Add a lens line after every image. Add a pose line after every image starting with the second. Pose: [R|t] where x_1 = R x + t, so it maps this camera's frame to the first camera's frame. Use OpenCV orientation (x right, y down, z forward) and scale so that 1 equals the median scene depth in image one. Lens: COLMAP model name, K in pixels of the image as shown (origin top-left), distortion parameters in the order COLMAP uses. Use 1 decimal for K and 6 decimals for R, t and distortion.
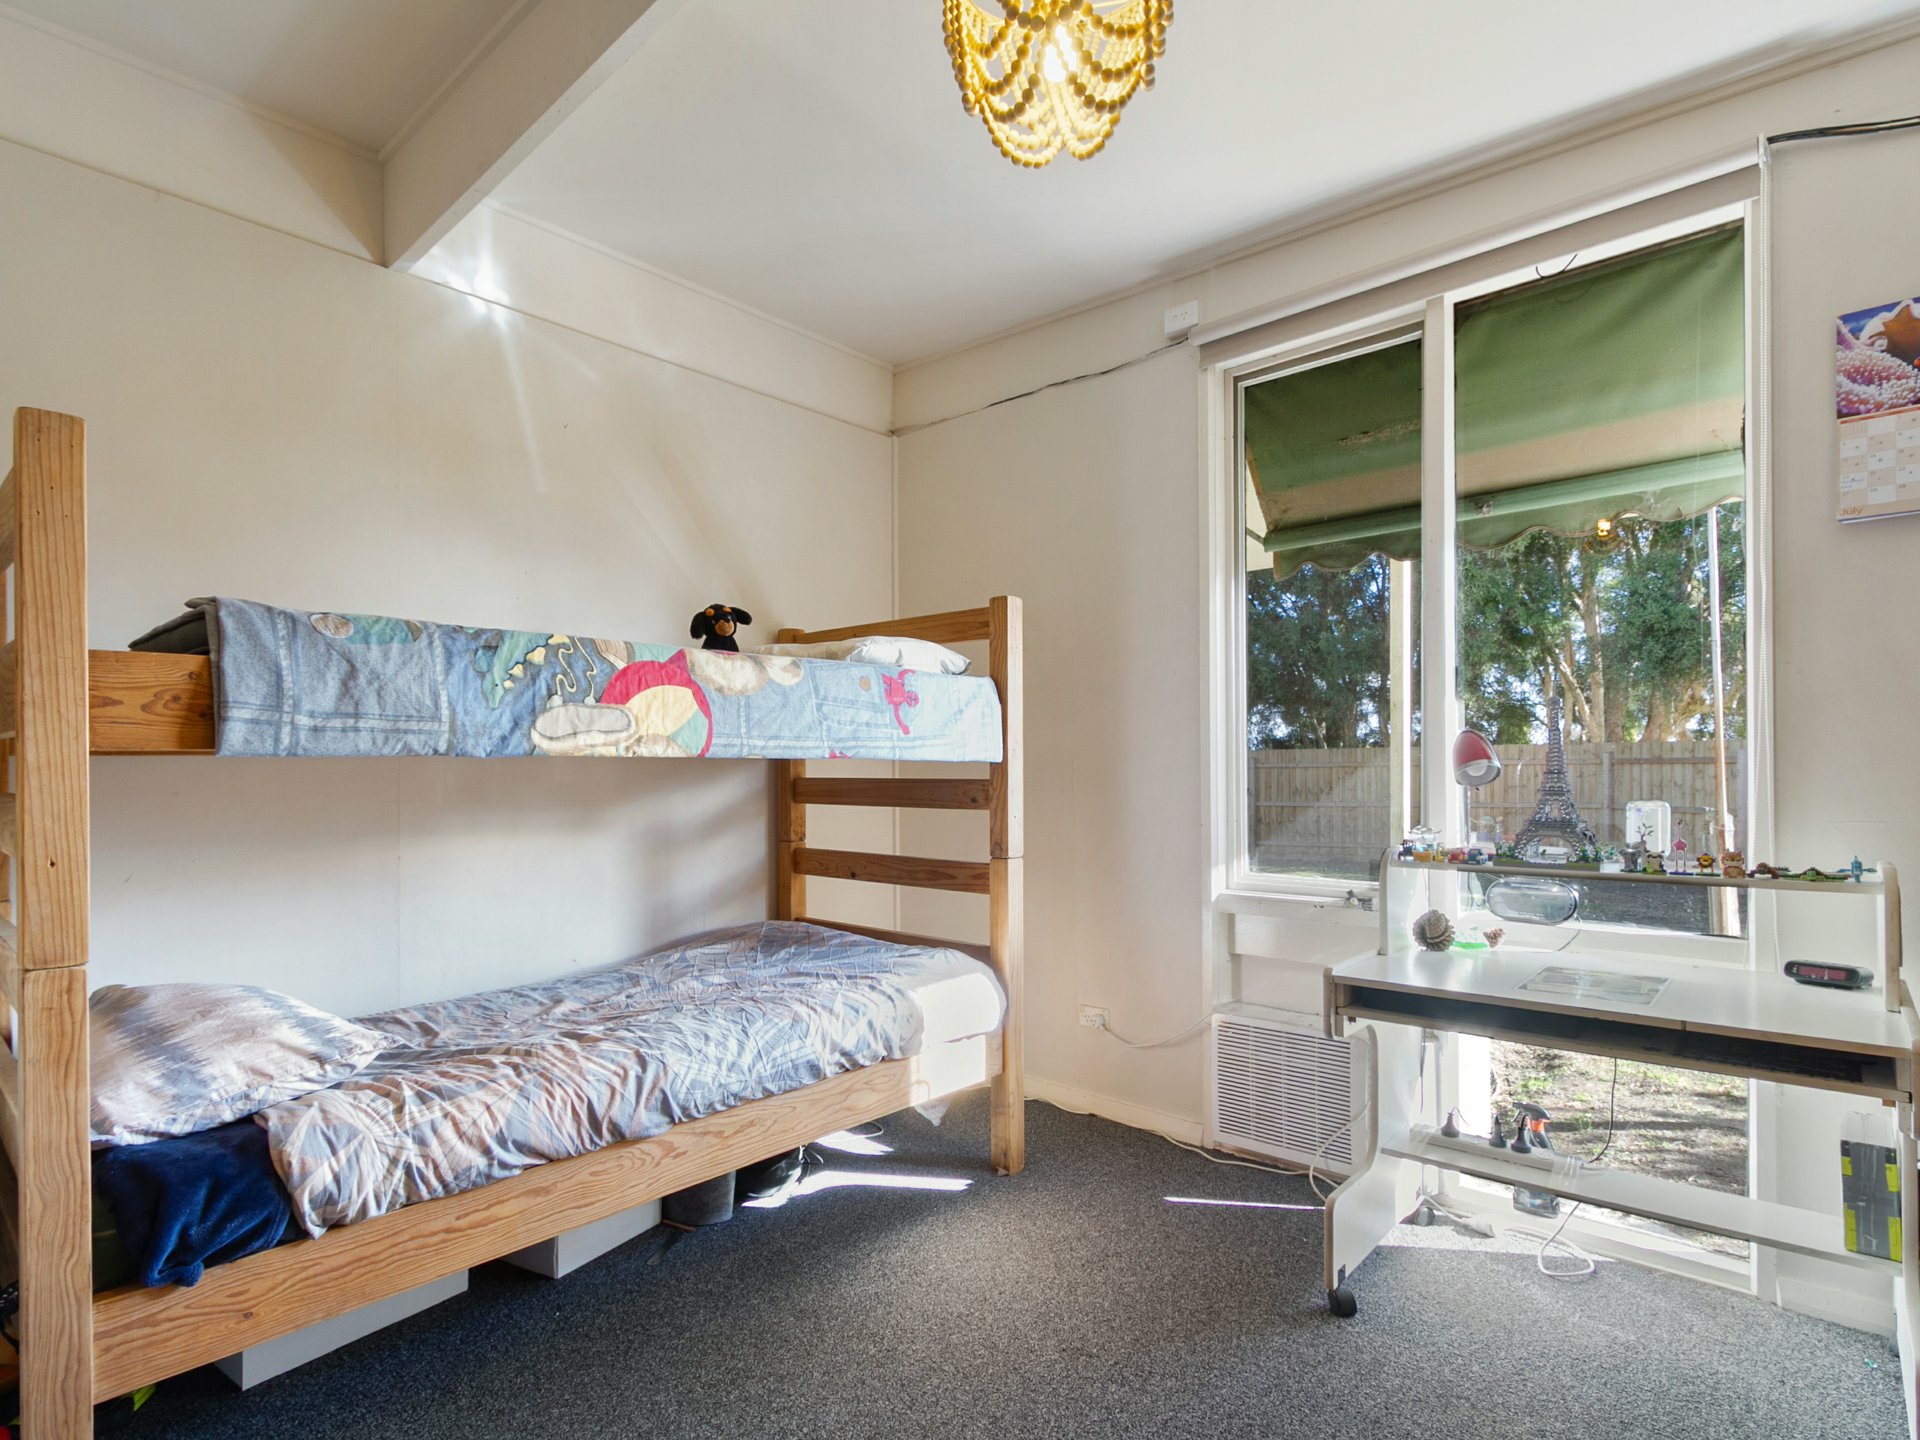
lens RADIAL K [[983.1, 0, 958.4], [0, 983.1, 777.4], [0, 0, 1]] dist [0.000080, -0.000963]
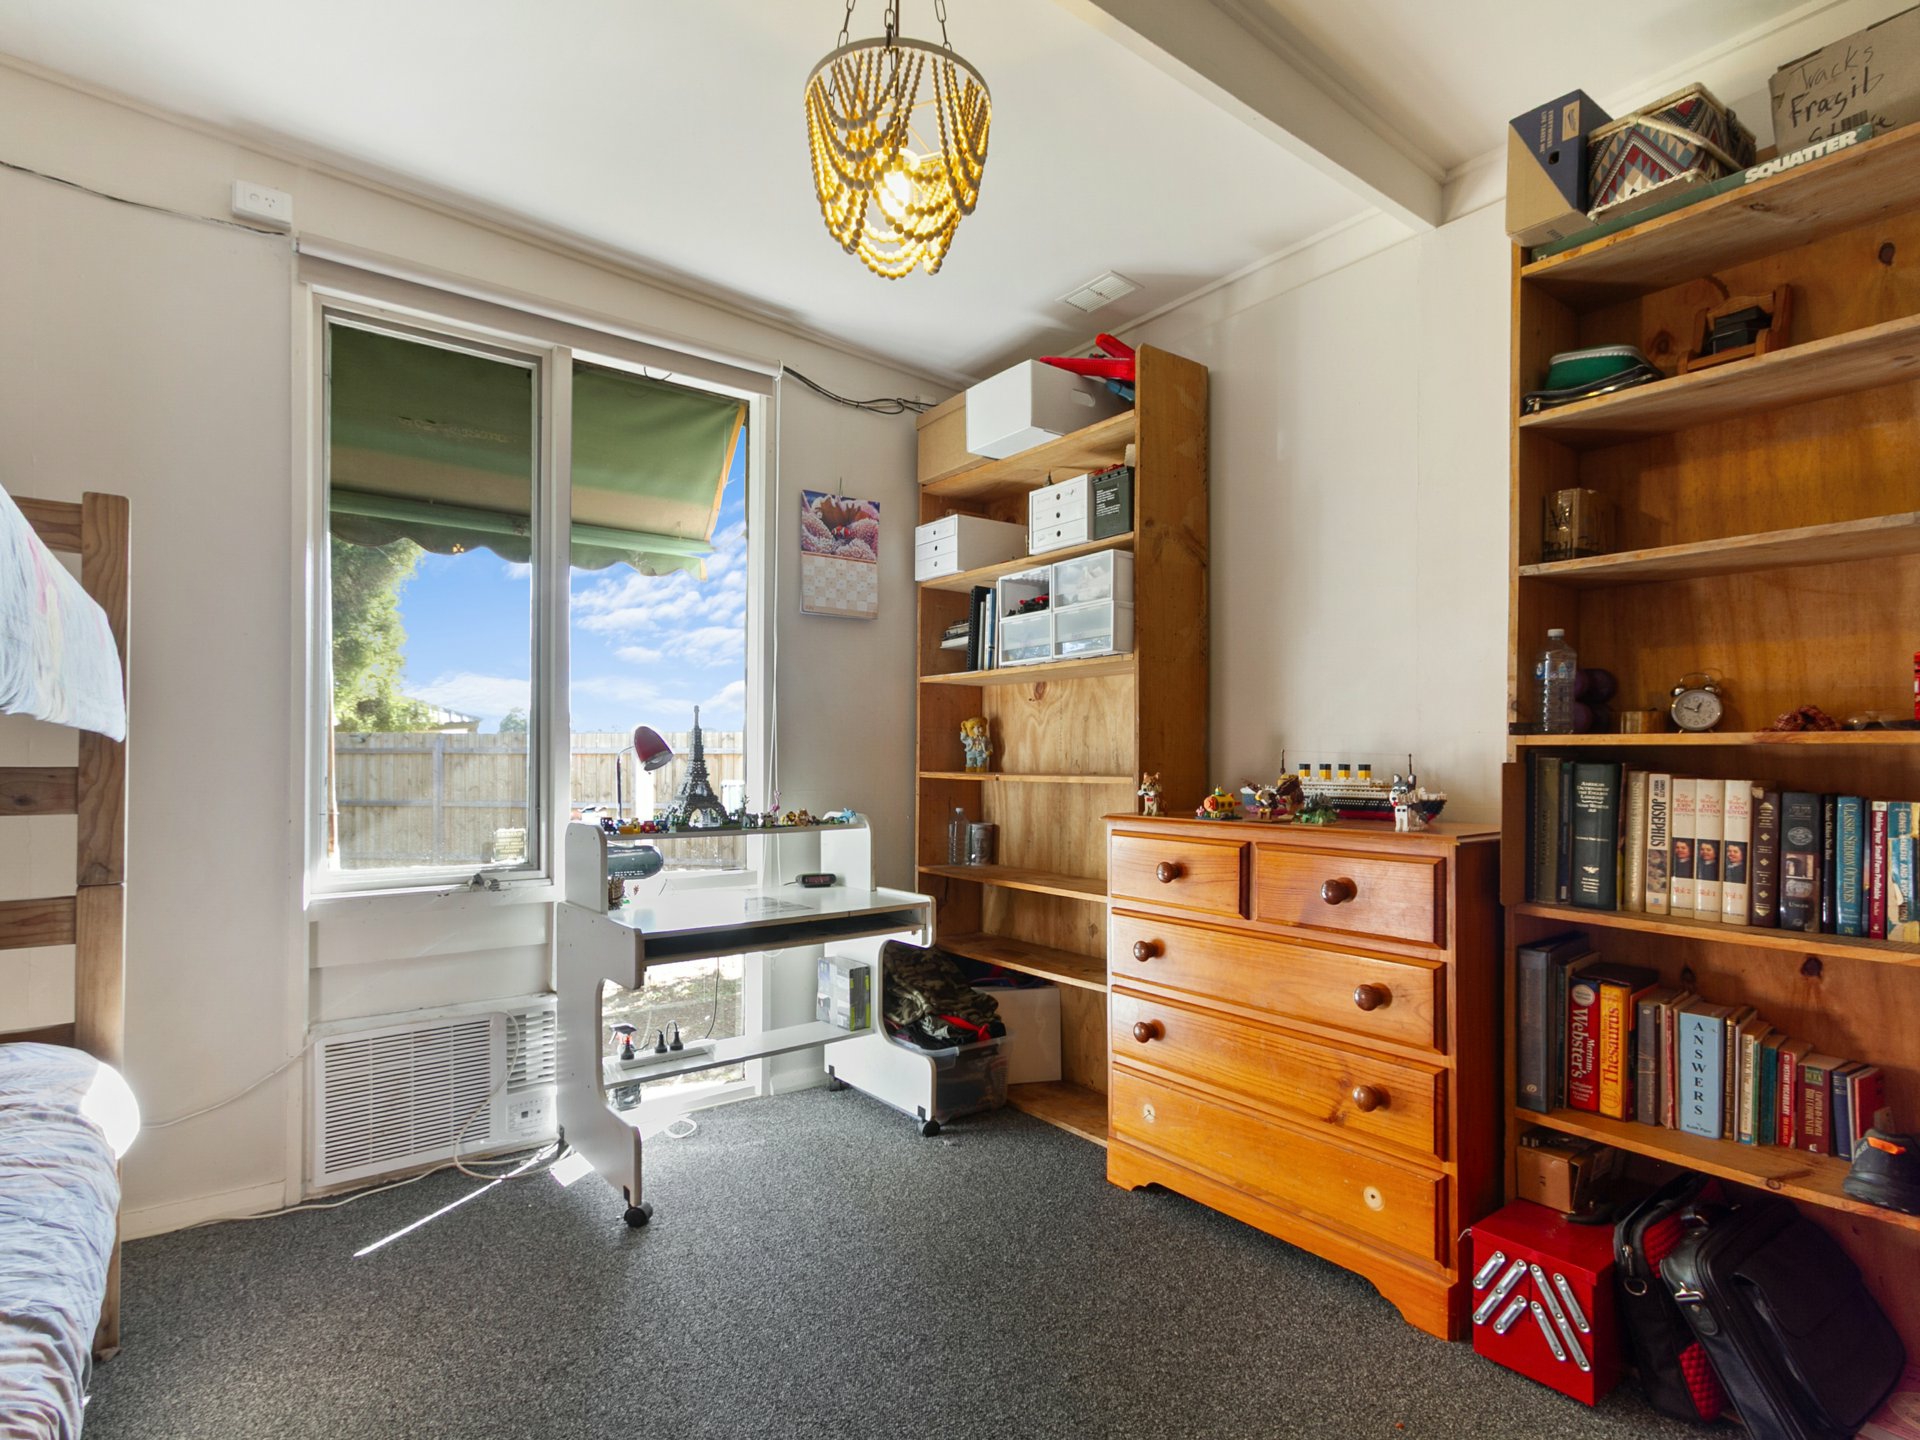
lens RADIAL K [[989.6, 0, 958.7], [0, 989.6, 756.4], [0, 0, 1]] dist [-0.001015, 0.000300]
pose [[0.182137, 0.008047, 0.983240, -0.513898], [0.002458, 0.999960, -0.008639, 0.002221], [-0.983270, 0.003990, 0.182110, 0.306807]]
